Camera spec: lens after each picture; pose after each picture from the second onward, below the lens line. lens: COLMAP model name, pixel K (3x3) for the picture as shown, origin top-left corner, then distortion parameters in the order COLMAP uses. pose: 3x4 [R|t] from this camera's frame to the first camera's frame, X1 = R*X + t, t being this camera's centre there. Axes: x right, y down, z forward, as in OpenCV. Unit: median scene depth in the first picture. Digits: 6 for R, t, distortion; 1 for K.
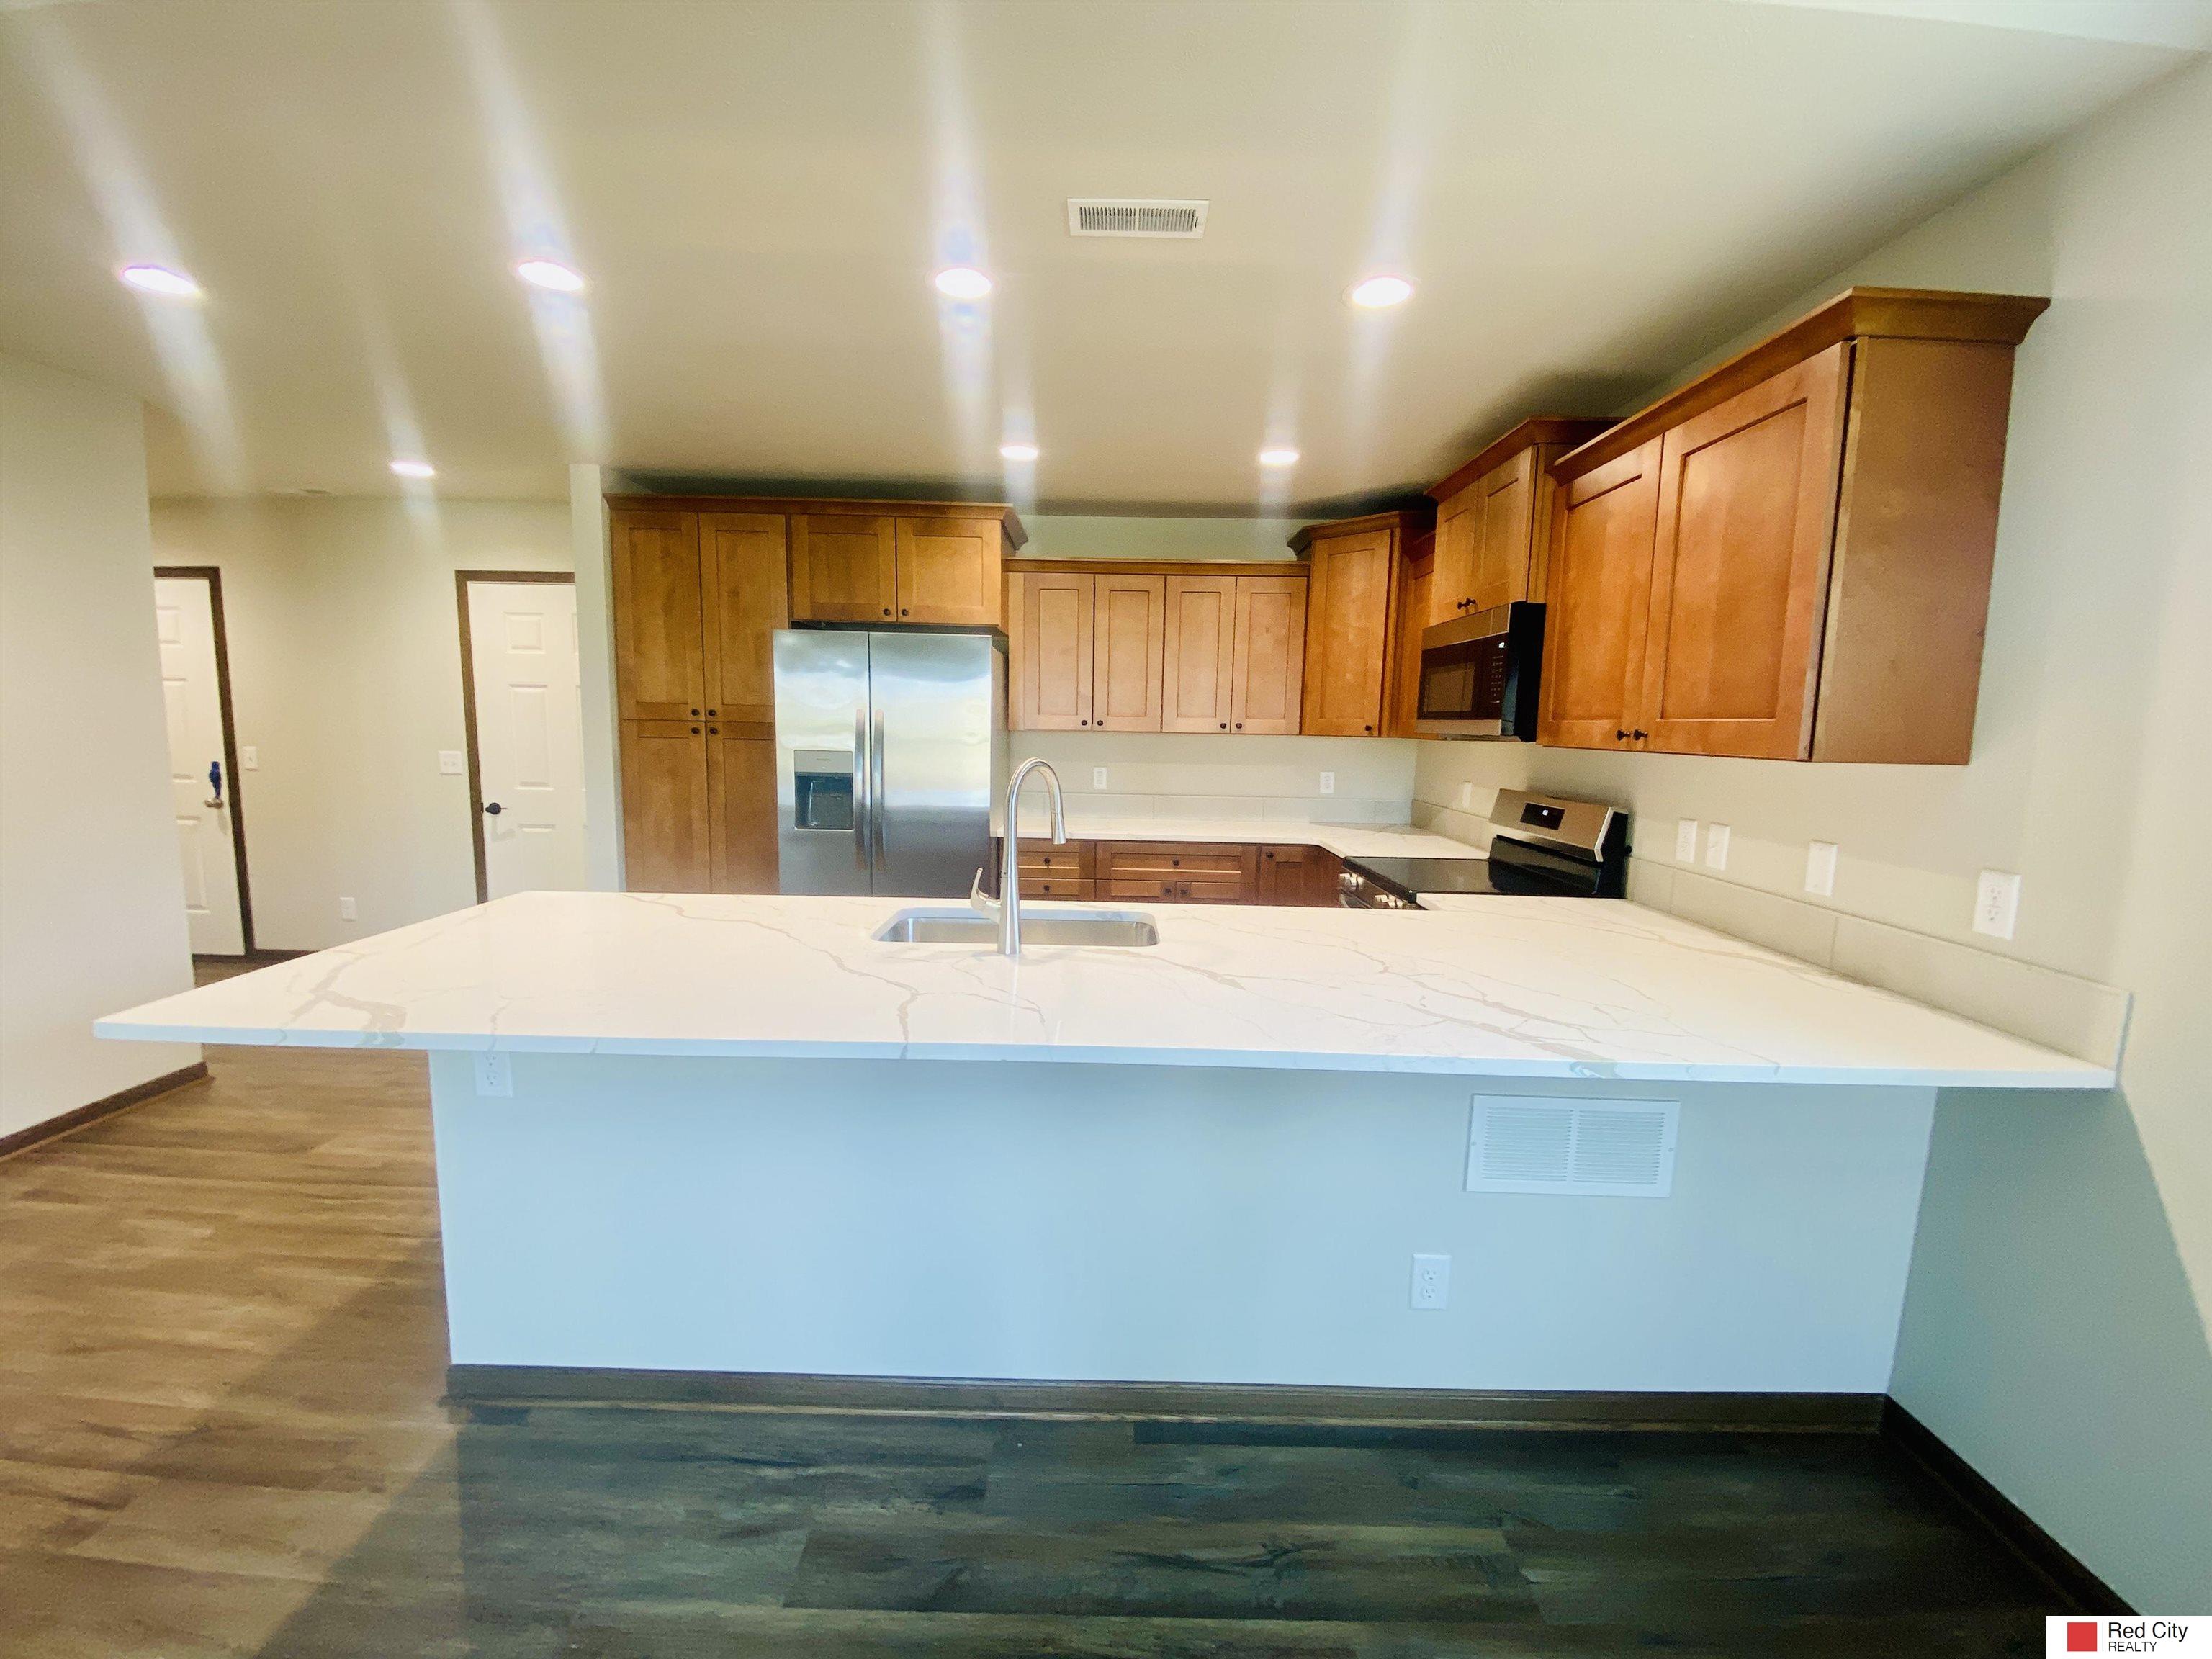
lens RADIAL K [[895.0, 0, 1105.6], [0, 895.0, 848.1], [0, 0, 1]] dist [-0.001730, -0.005800]
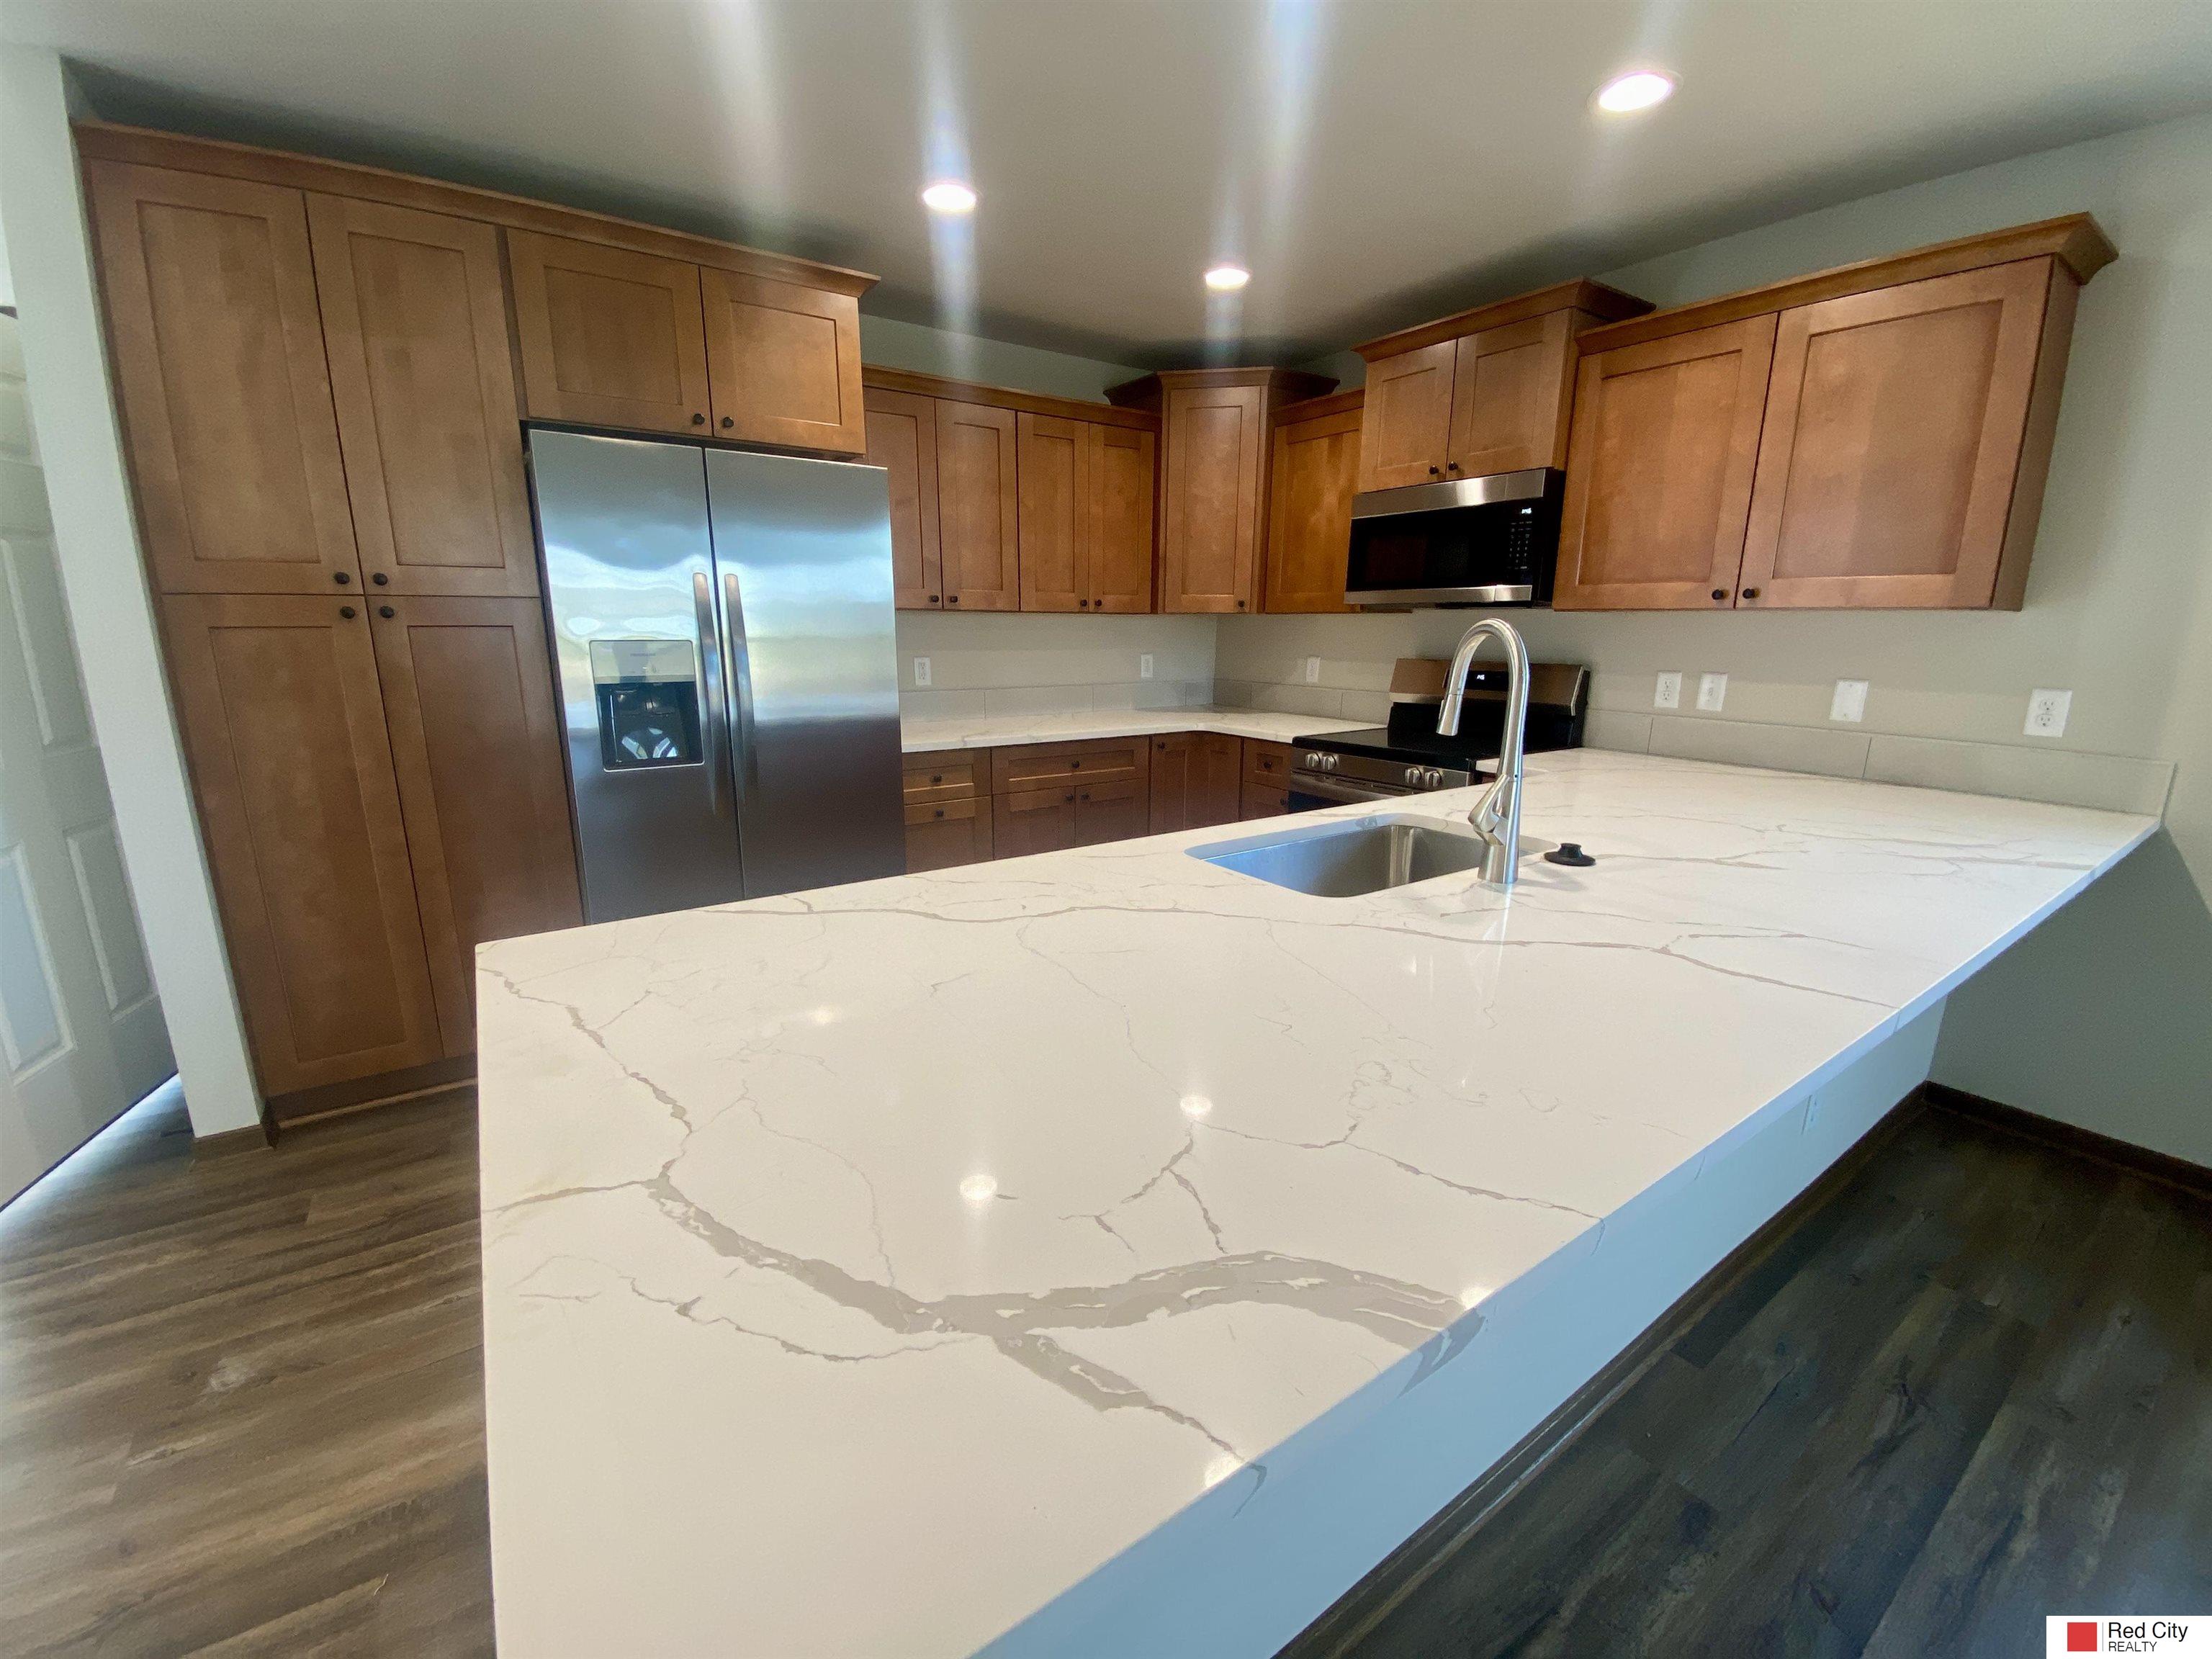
lens RADIAL K [[895.0, 0, 1117.4], [0, 895.0, 849.8], [0, 0, 1]] dist [-0.001730, -0.005800]
pose [[0.817692, -0.156937, 0.553851, -0.433051], [0.092312, 0.985418, 0.142936, -0.025357], [-0.568207, -0.065750, 0.820255, 0.303112]]
